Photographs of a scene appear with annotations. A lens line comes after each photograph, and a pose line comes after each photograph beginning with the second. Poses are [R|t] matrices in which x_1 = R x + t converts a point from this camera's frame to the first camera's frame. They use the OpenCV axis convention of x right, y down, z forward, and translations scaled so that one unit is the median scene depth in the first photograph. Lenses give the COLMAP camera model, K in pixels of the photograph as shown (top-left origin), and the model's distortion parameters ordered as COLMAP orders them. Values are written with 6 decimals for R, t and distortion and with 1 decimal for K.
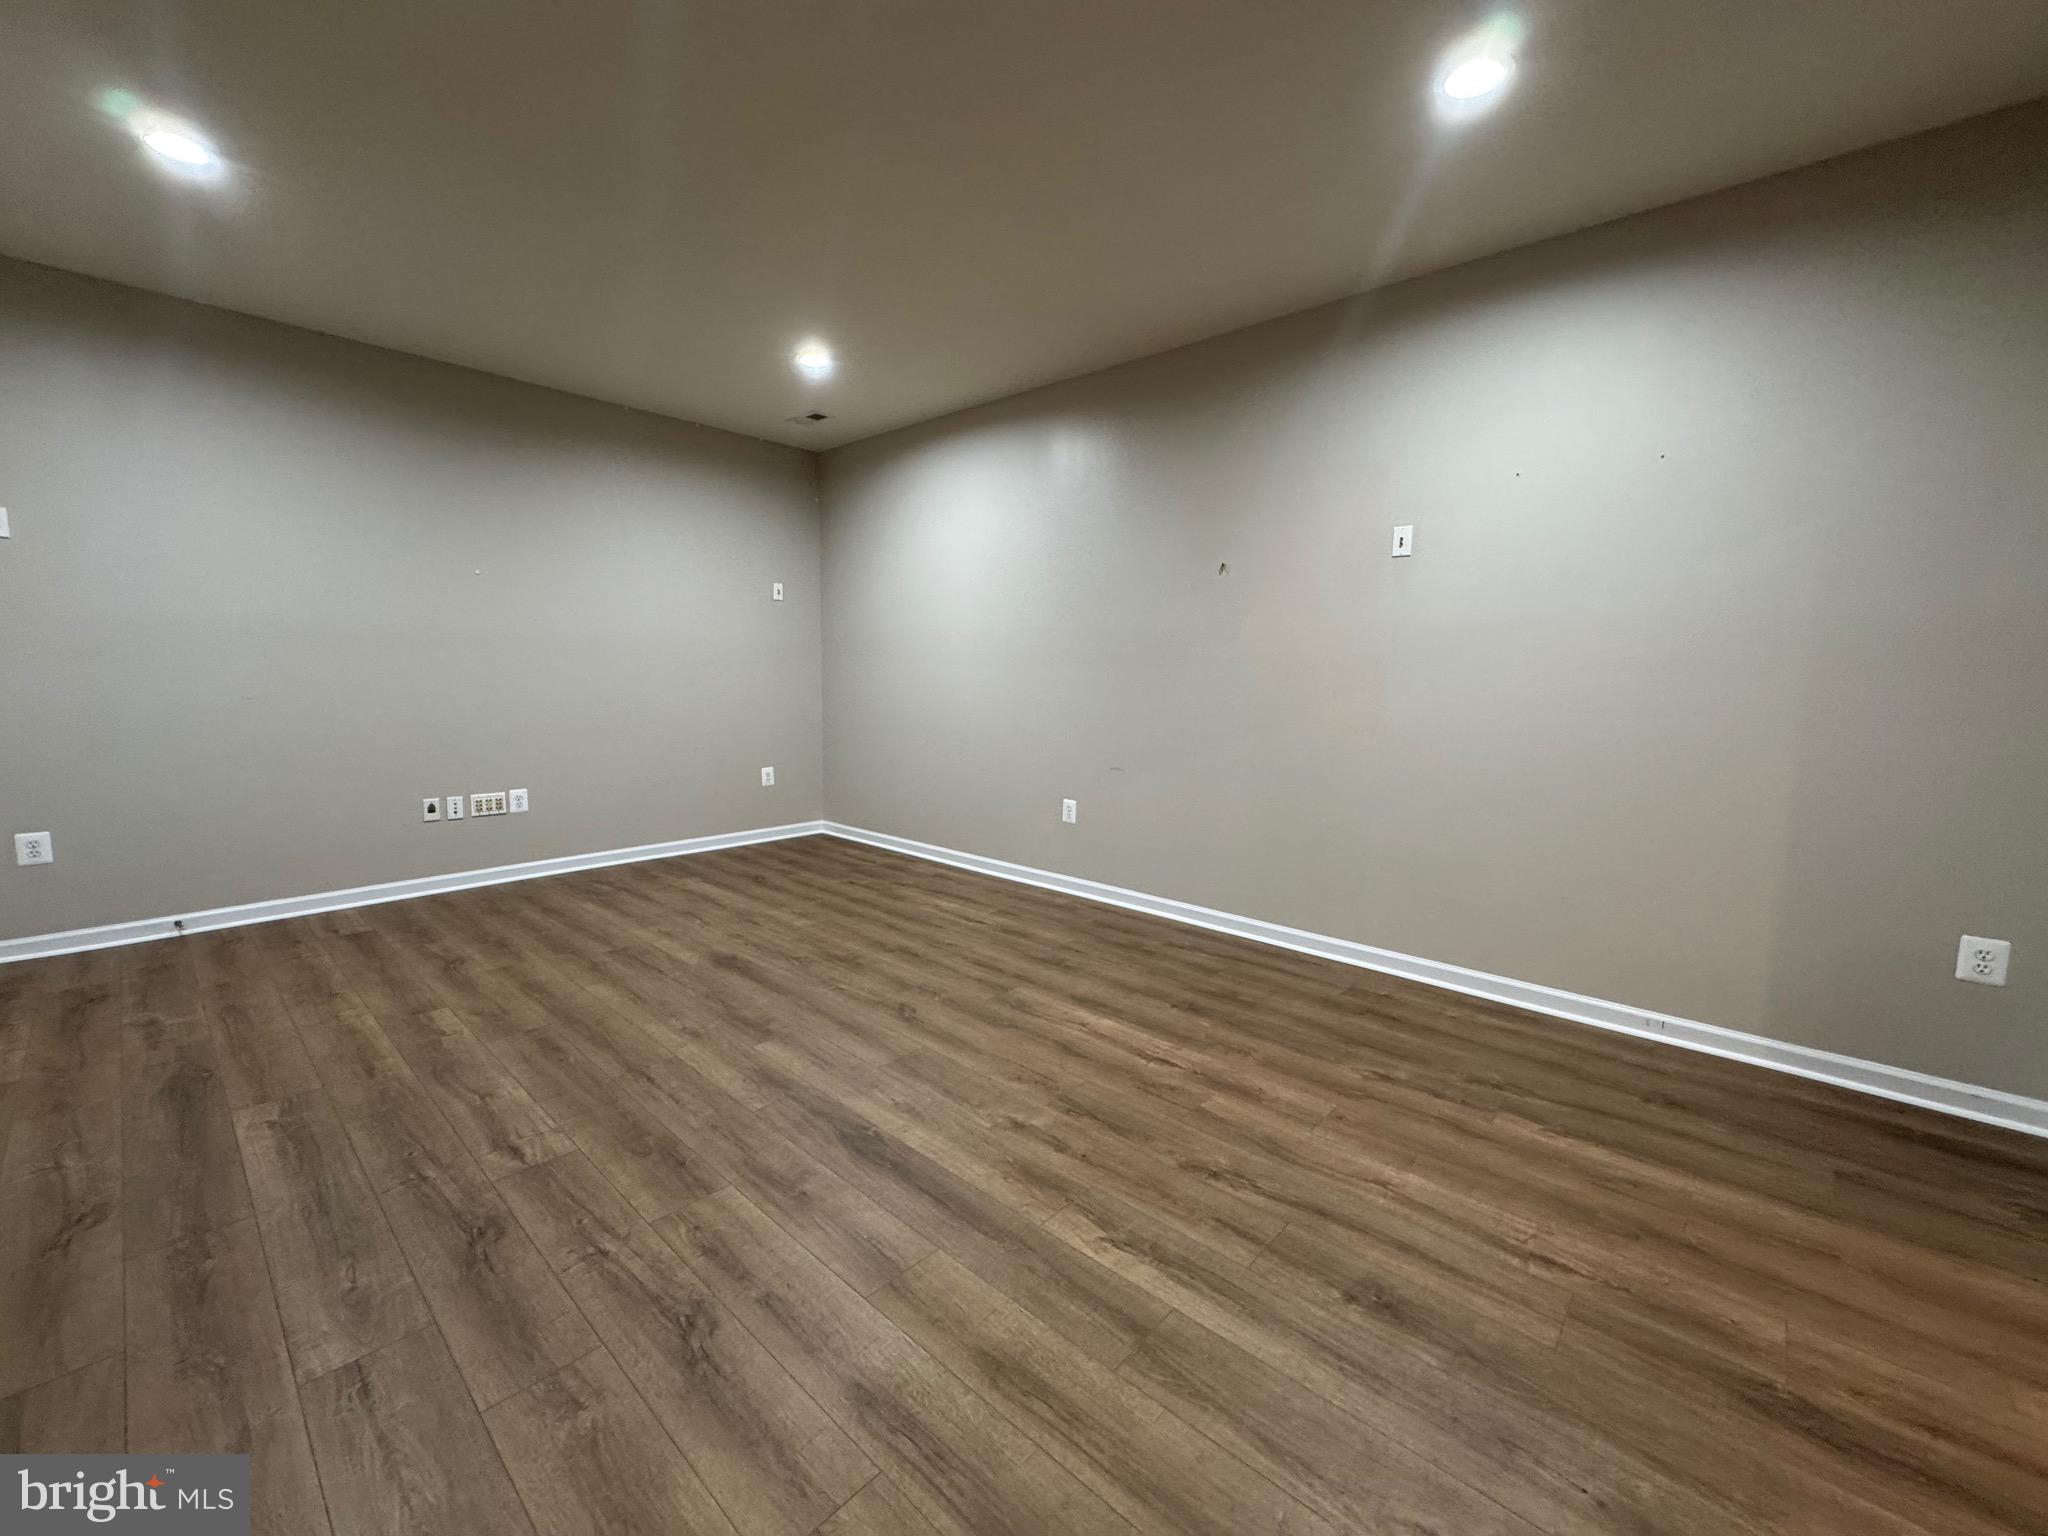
lens RADIAL K [[819.9, 0, 1022.0], [0, 819.9, 765.9], [0, 0, 1]] dist [-0.002671, 0.000327]
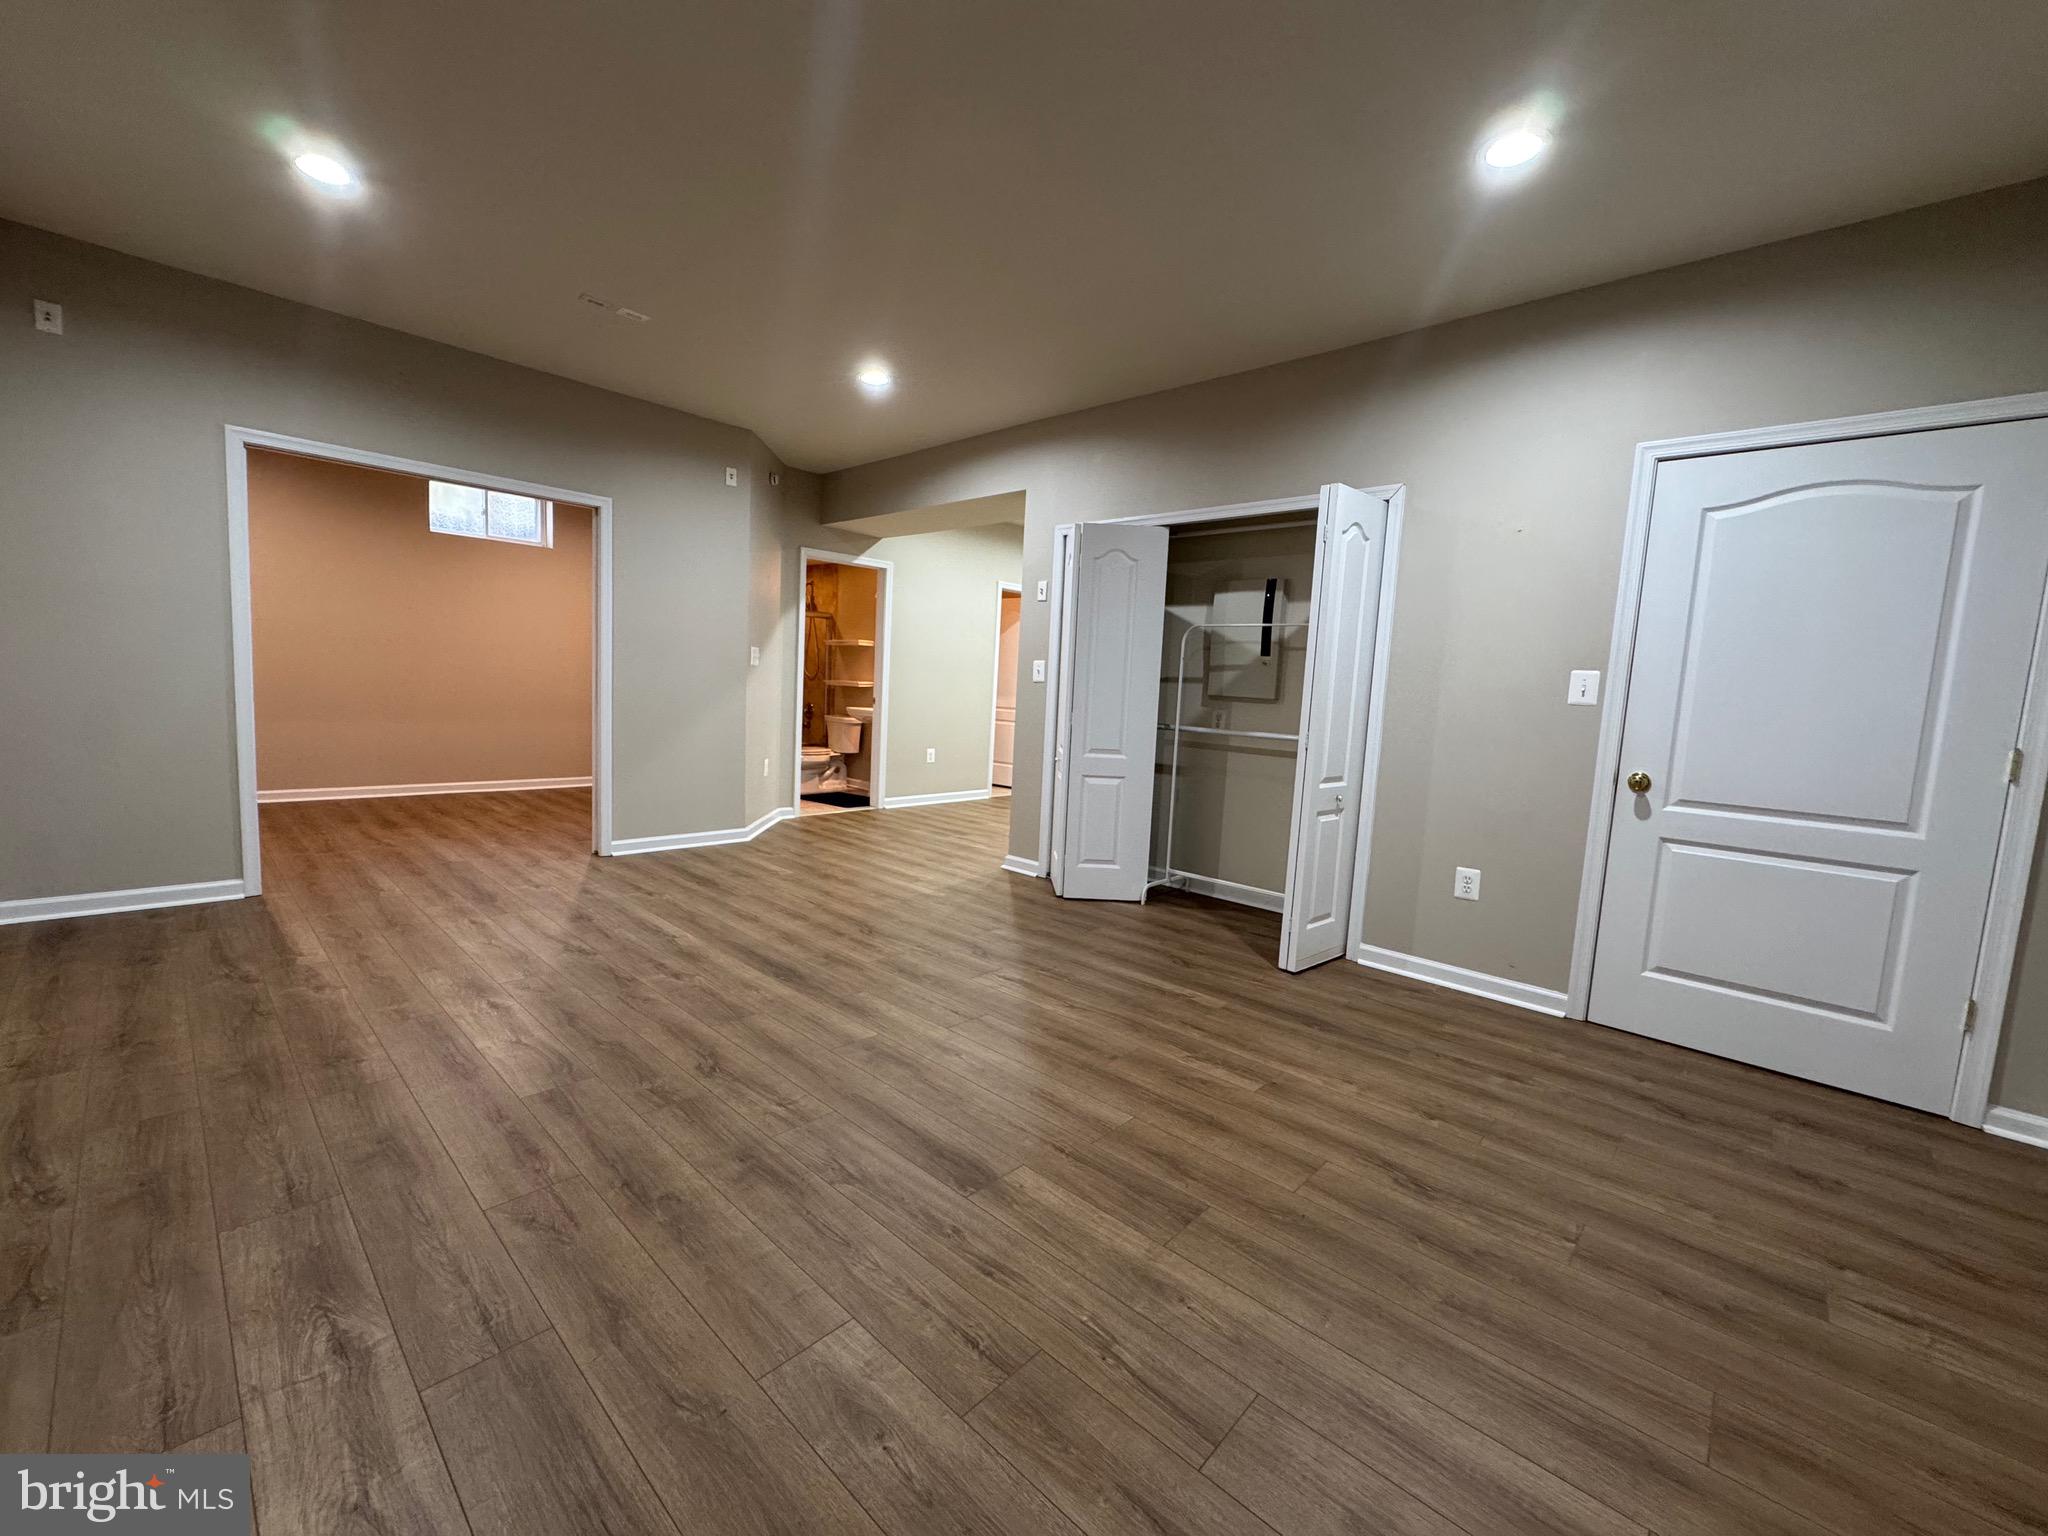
lens RADIAL K [[819.9, 0, 1022.0], [0, 819.9, 765.9], [0, 0, 1]] dist [-0.002671, 0.000327]
pose [[-0.997740, -0.067058, 0.004200, -0.454261], [-0.064638, 0.975040, 0.212412, -0.198637], [-0.018339, 0.211660, -0.977171, 1.793249]]
